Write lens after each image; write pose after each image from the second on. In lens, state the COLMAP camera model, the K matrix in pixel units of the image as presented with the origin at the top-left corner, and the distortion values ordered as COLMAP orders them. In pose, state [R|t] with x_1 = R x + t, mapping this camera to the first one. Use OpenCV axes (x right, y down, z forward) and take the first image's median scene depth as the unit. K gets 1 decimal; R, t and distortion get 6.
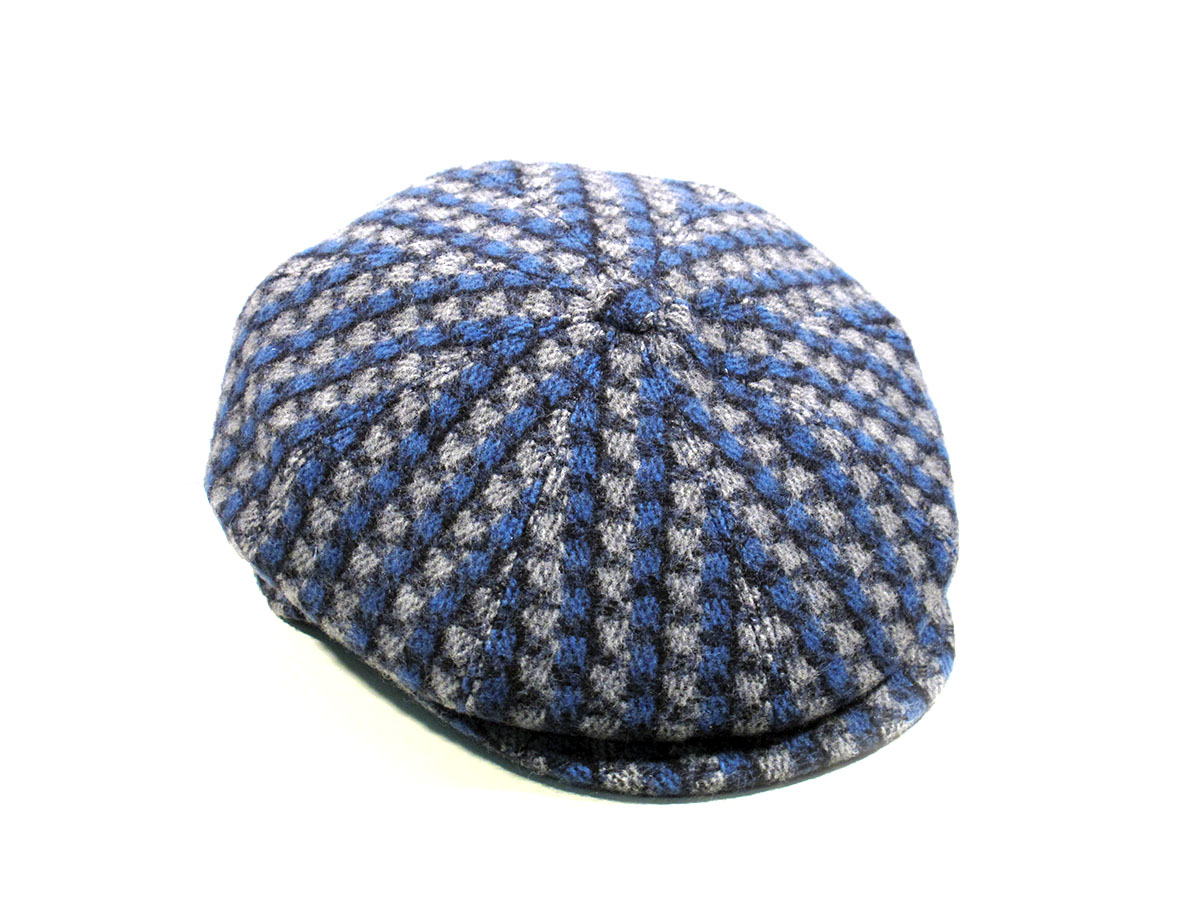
lens RADIAL K [[2529.3, 0, 600.0], [0, 2529.3, 450.0], [0, 0, 1]] dist [-0.065511, -0.225099]
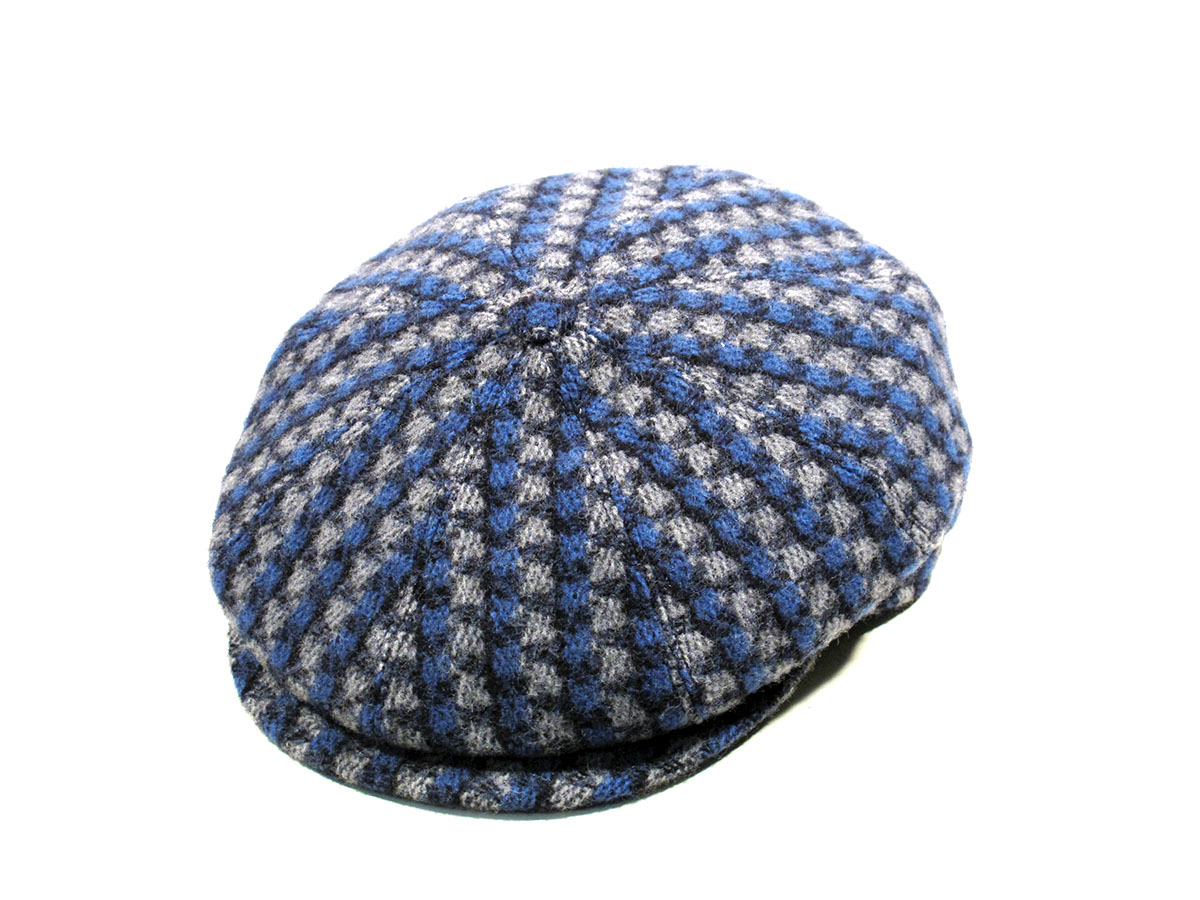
lens RADIAL K [[2529.3, 0, 600.0], [0, 2529.3, 450.0], [0, 0, 1]] dist [-0.065511, -0.225099]
pose [[0.597940, 0.367394, -0.712383, 0.778185], [-0.350927, 0.919052, 0.179427, -0.201171], [0.720637, 0.142707, 0.678466, 0.359139]]
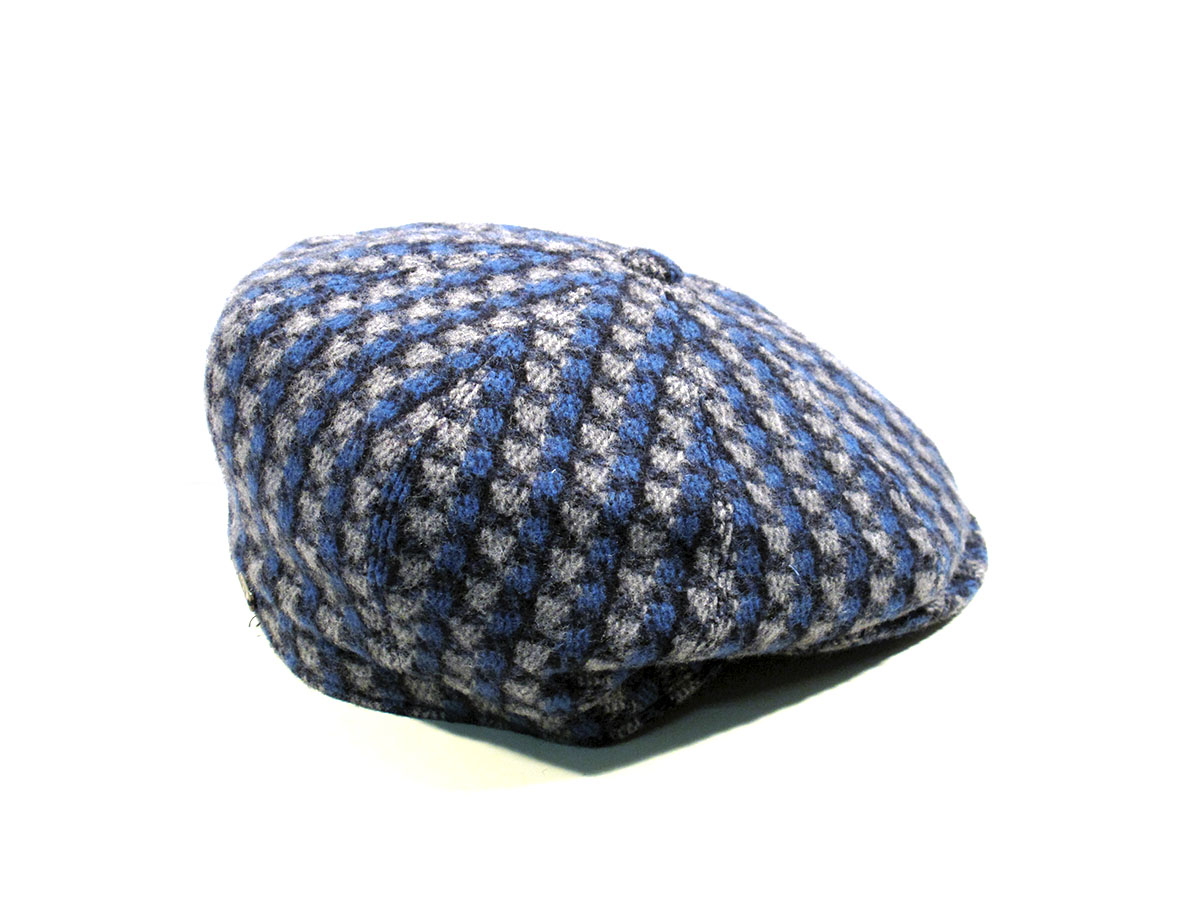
lens RADIAL K [[2529.3, 0, 600.0], [0, 2529.3, 450.0], [0, 0, 1]] dist [-0.065511, -0.225099]
pose [[0.168806, -0.419987, 0.891692, -0.977920], [0.460113, 0.833633, 0.305537, -0.331219], [-0.871665, 0.358702, 0.333964, 0.721417]]
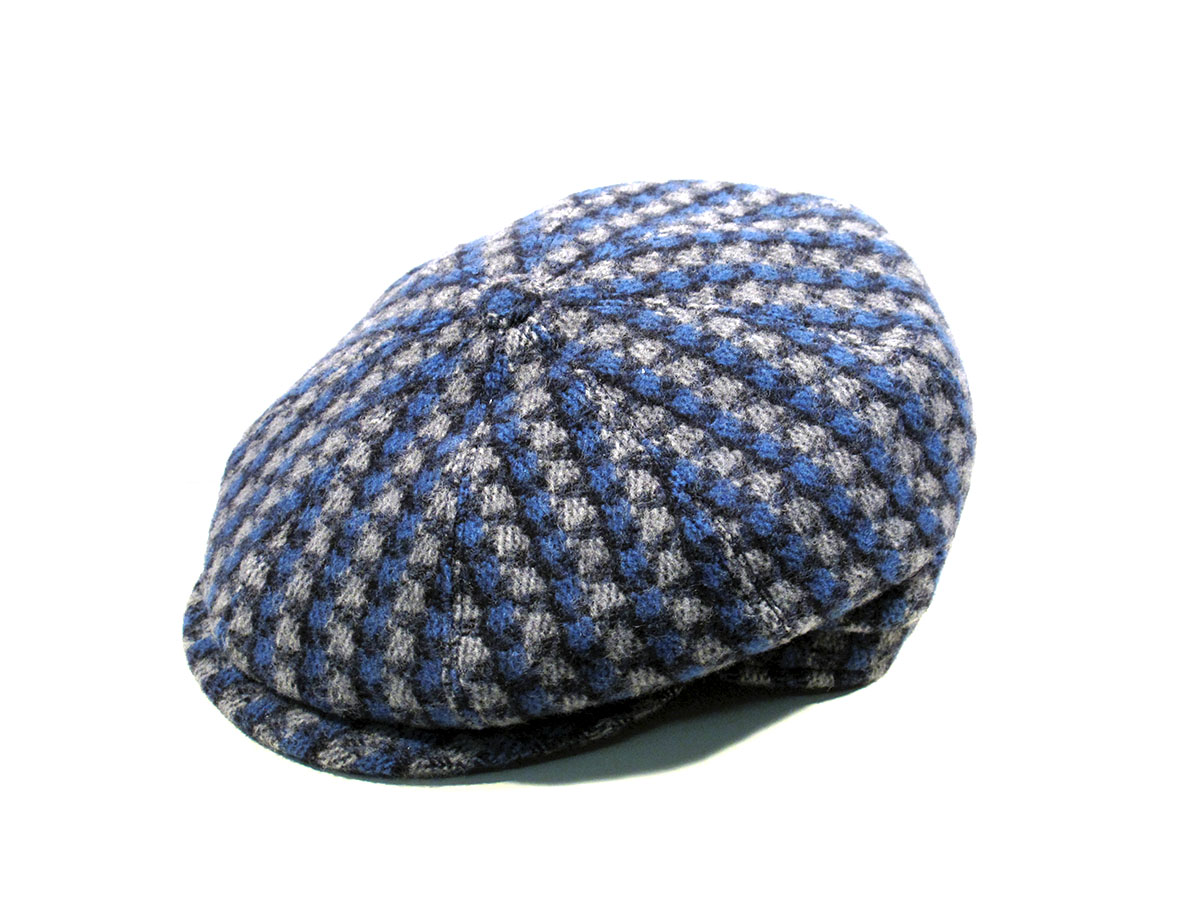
lens RADIAL K [[2529.3, 0, 600.0], [0, 2529.3, 450.0], [0, 0, 1]] dist [-0.065511, -0.225099]
pose [[0.074056, 0.466248, -0.881549, 0.957006], [-0.423295, 0.815089, 0.395538, -0.435764], [0.902960, 0.343864, 0.257723, 0.818530]]
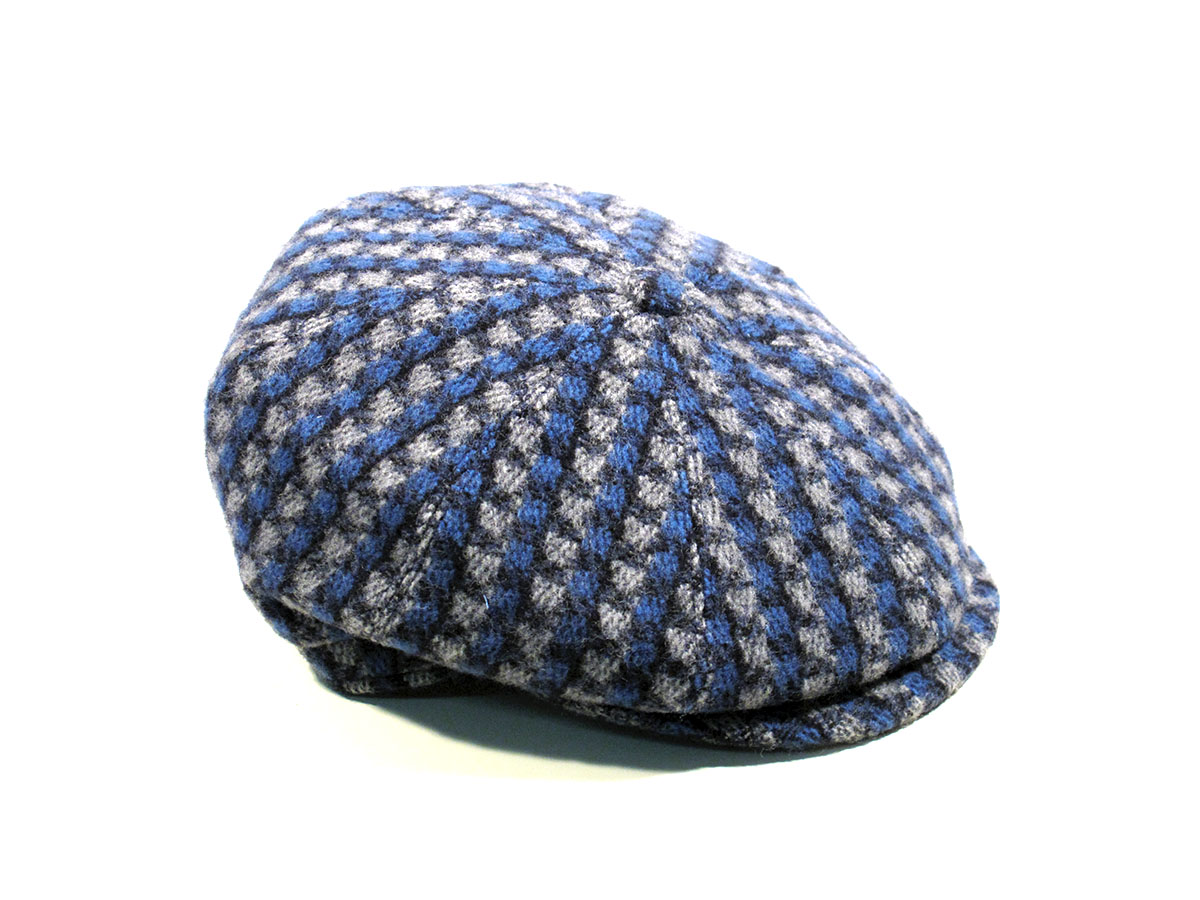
lens RADIAL K [[2529.3, 0, 600.0], [0, 2529.3, 450.0], [0, 0, 1]] dist [-0.065511, -0.225099]
pose [[0.849055, -0.228457, 0.476353, -0.520699], [0.236029, 0.970711, 0.044850, -0.048096], [-0.472647, 0.074353, 0.878109, 0.129952]]
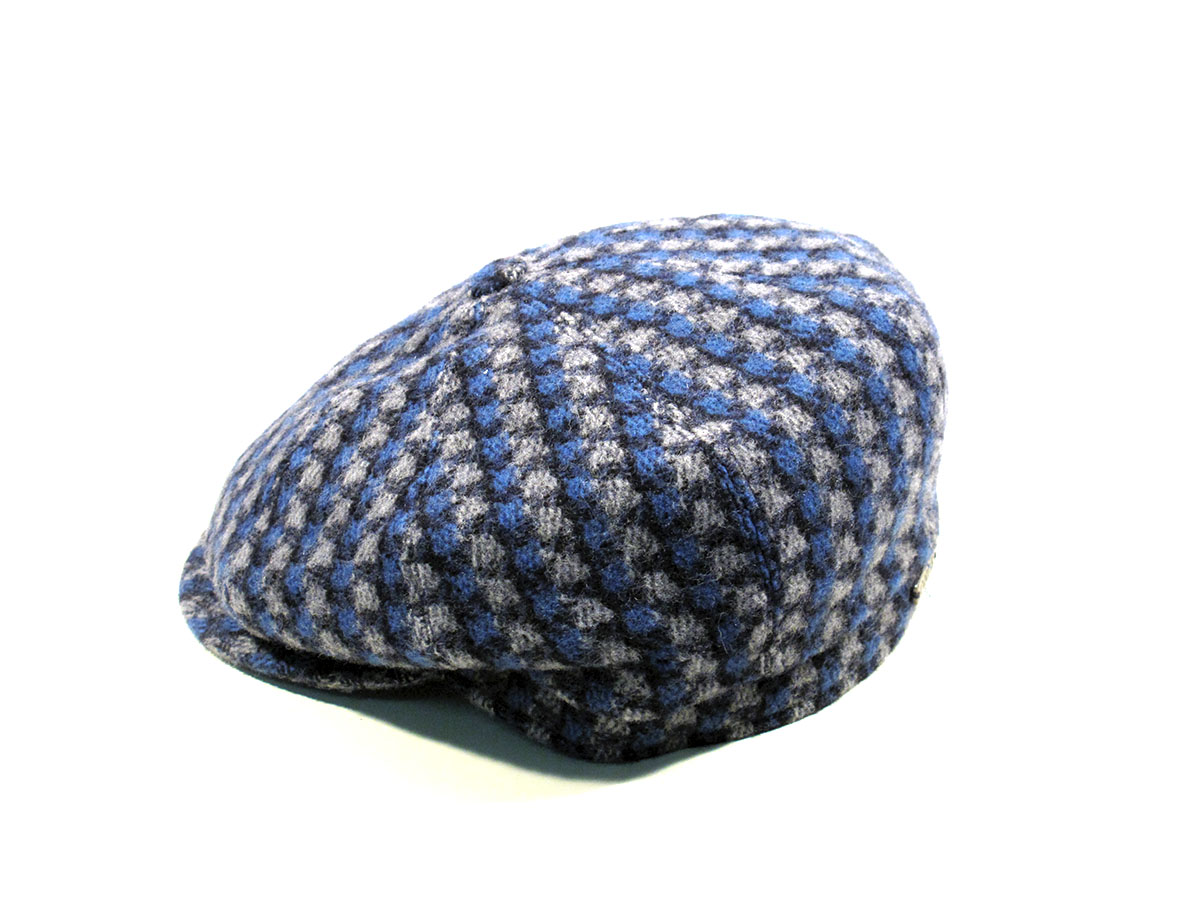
lens RADIAL K [[2529.3, 0, 600.0], [0, 2529.3, 450.0], [0, 0, 1]] dist [-0.065511, -0.225099]
pose [[-0.690476, 0.362596, -0.625914, 0.671763], [-0.279278, 0.664569, 0.693074, -0.759041], [0.667269, 0.653355, -0.357604, 1.487091]]
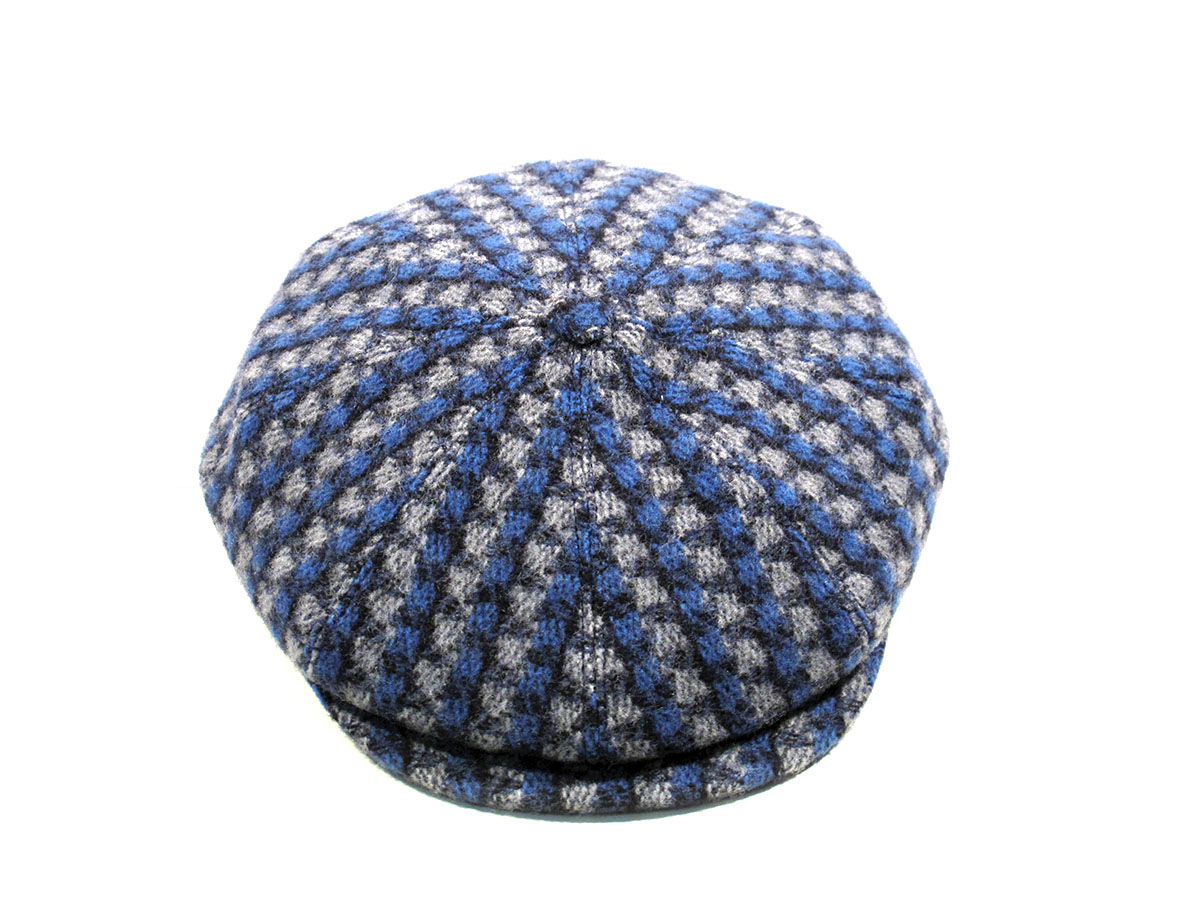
lens RADIAL K [[2529.3, 0, 600.0], [0, 2529.3, 450.0], [0, 0, 1]] dist [-0.065511, -0.225099]
pose [[0.924540, 0.174840, -0.338610, 0.376325], [-0.172608, 0.984297, 0.036951, -0.044994], [0.339753, 0.024285, 0.940201, 0.070062]]
